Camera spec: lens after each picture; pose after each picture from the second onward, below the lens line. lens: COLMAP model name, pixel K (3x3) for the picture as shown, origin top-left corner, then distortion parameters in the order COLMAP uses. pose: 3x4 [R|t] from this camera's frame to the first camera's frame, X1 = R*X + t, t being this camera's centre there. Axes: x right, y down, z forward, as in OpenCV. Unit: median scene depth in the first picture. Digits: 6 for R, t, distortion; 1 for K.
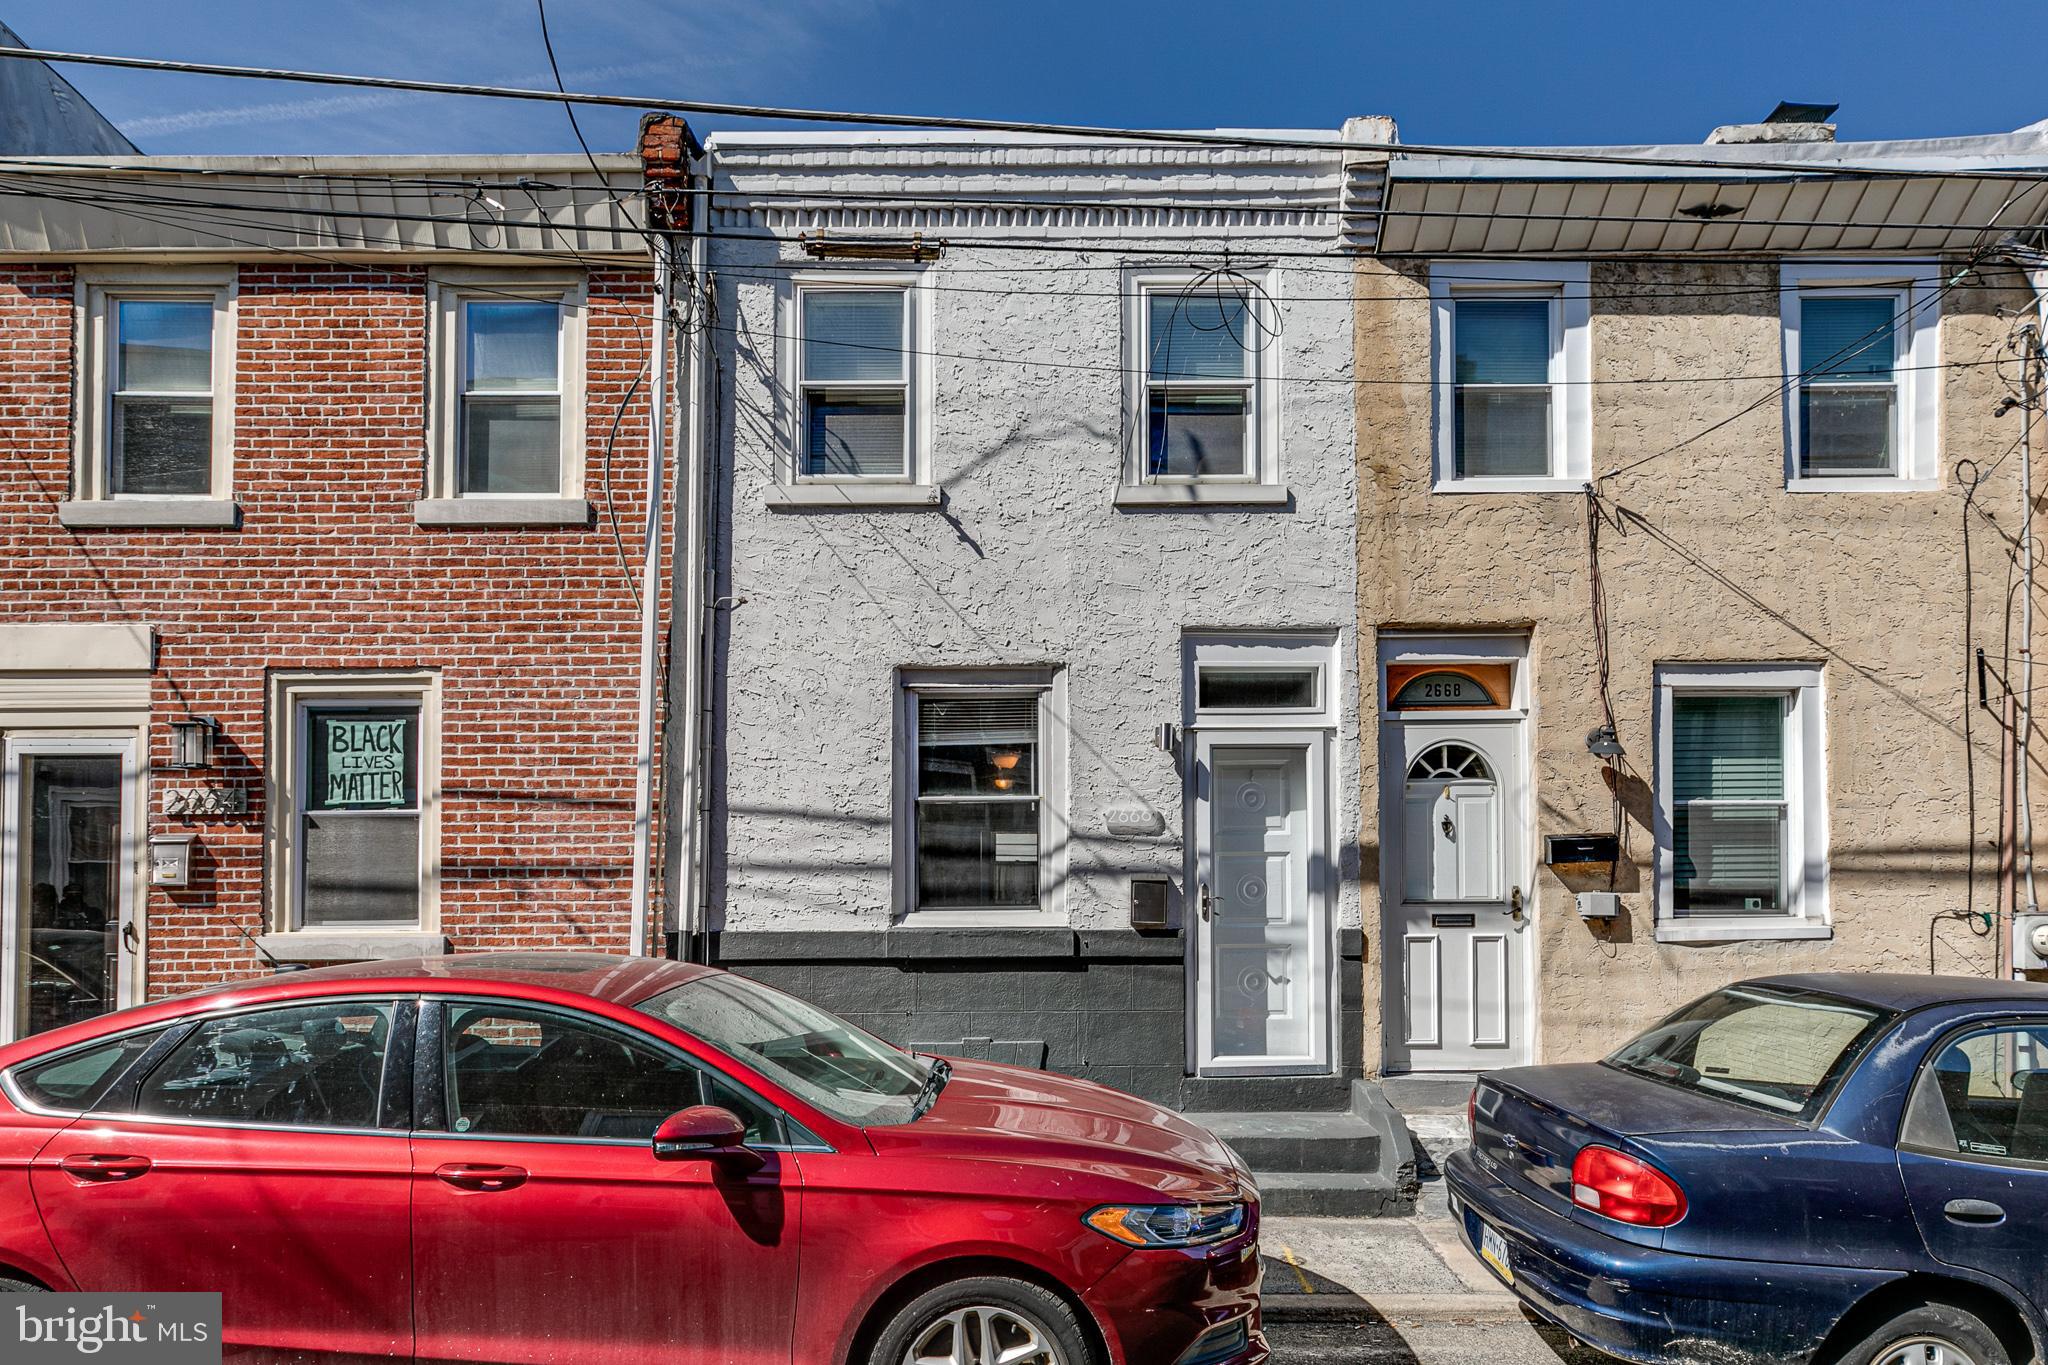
lens RADIAL K [[943.4, 0, 1023.8], [0, 943.4, 887.1], [0, 0, 1]] dist [0.004353, 0.000326]
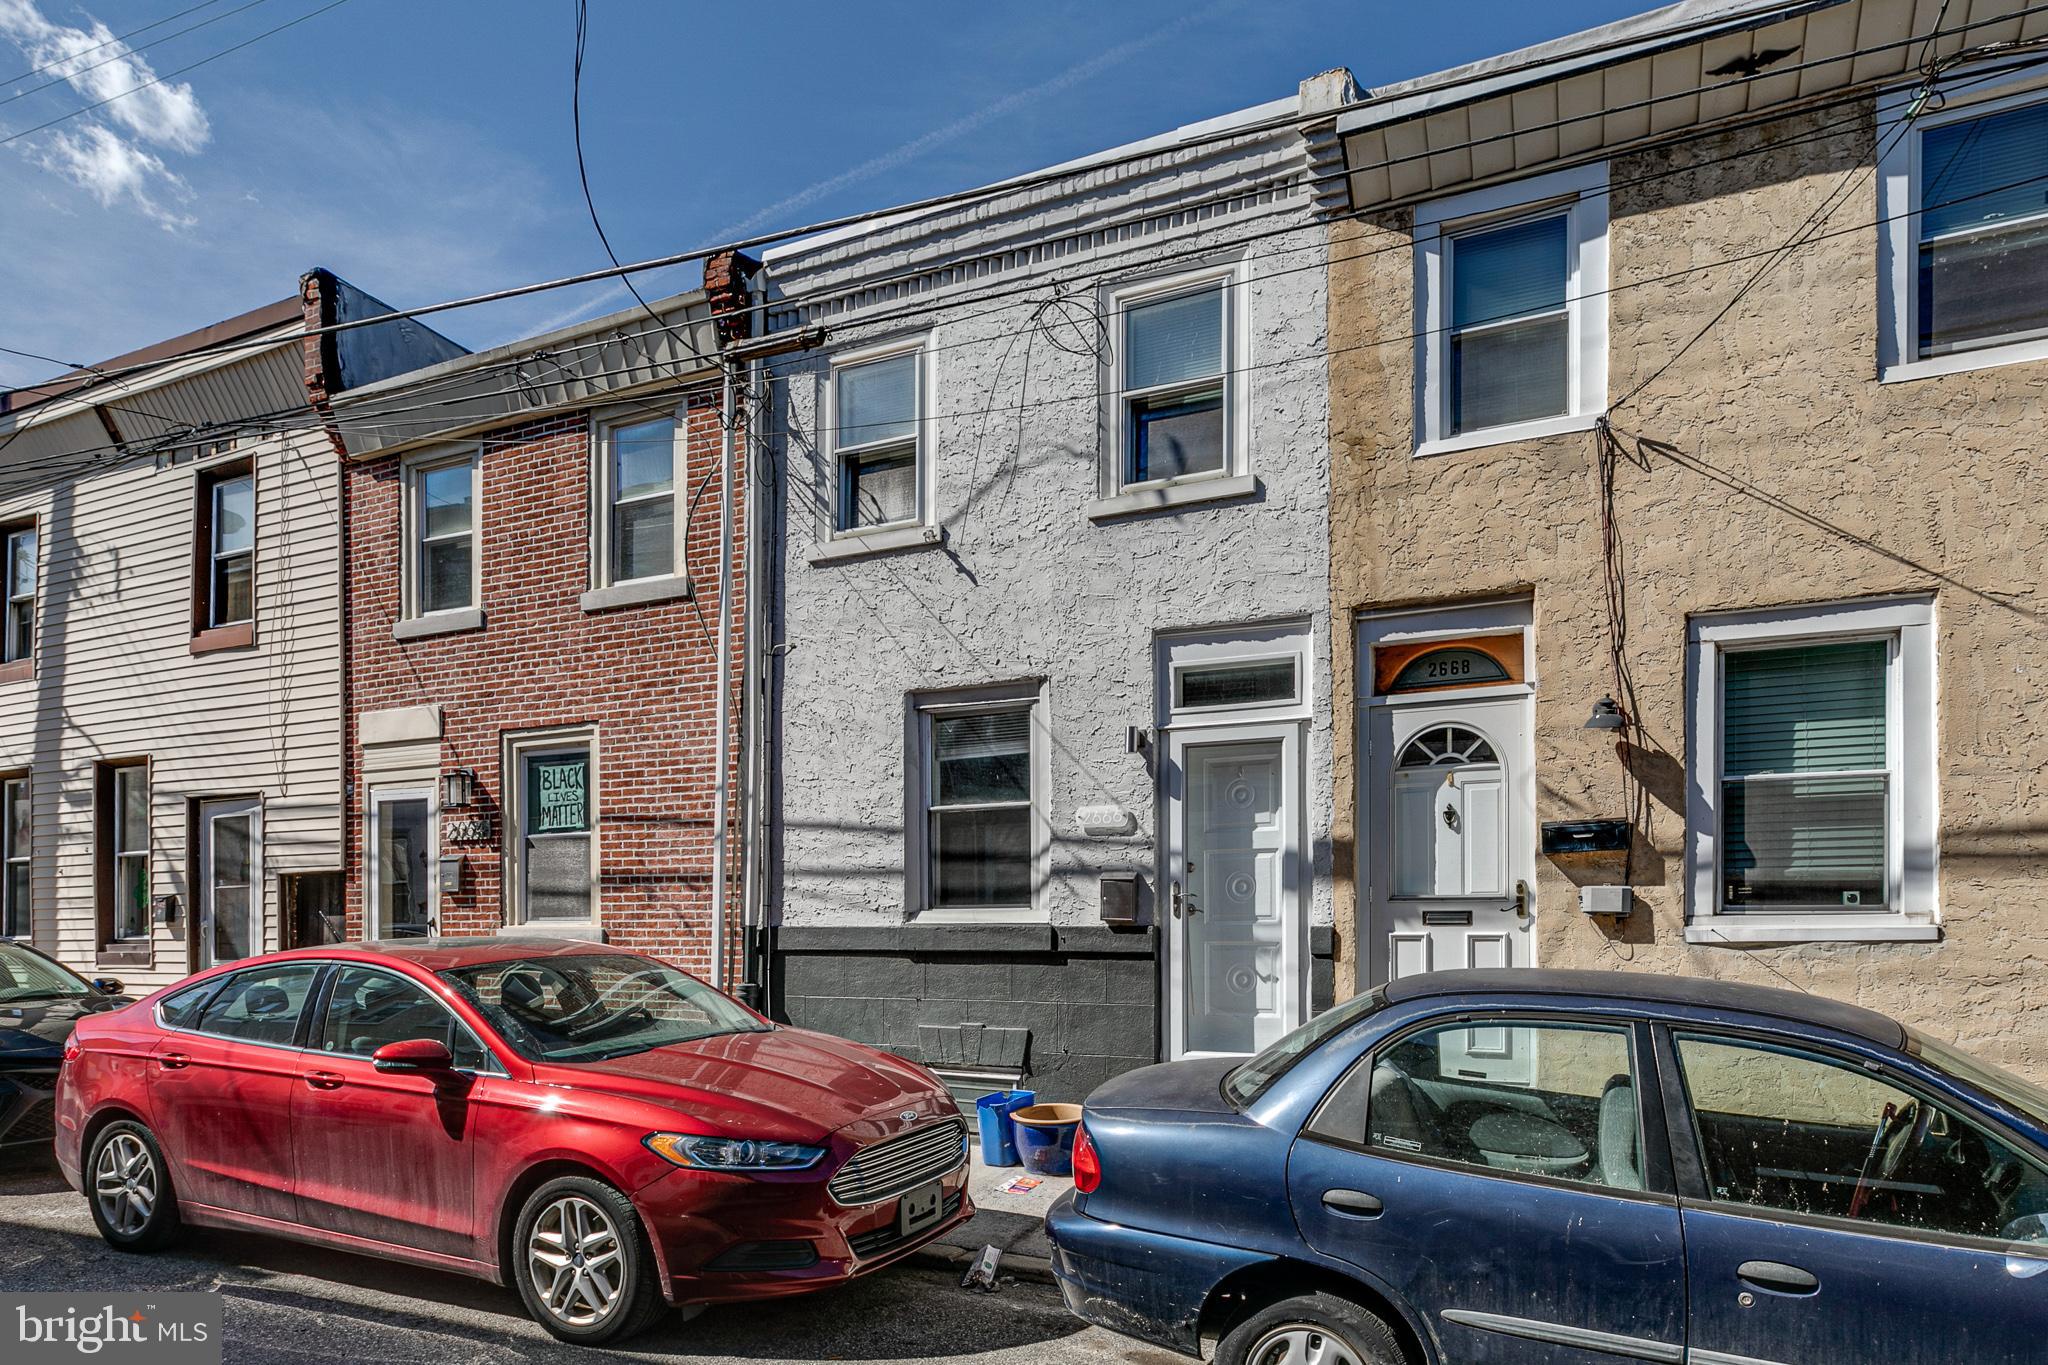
lens RADIAL K [[939.4, 0, 1023.9], [0, 939.4, 907.5], [0, 0, 1]] dist [0.004890, -0.000440]
pose [[0.938367, -0.002383, -0.345634, 0.382357], [0.008492, 0.999833, 0.016161, 0.006549], [0.345537, -0.018101, 0.938230, -0.008260]]
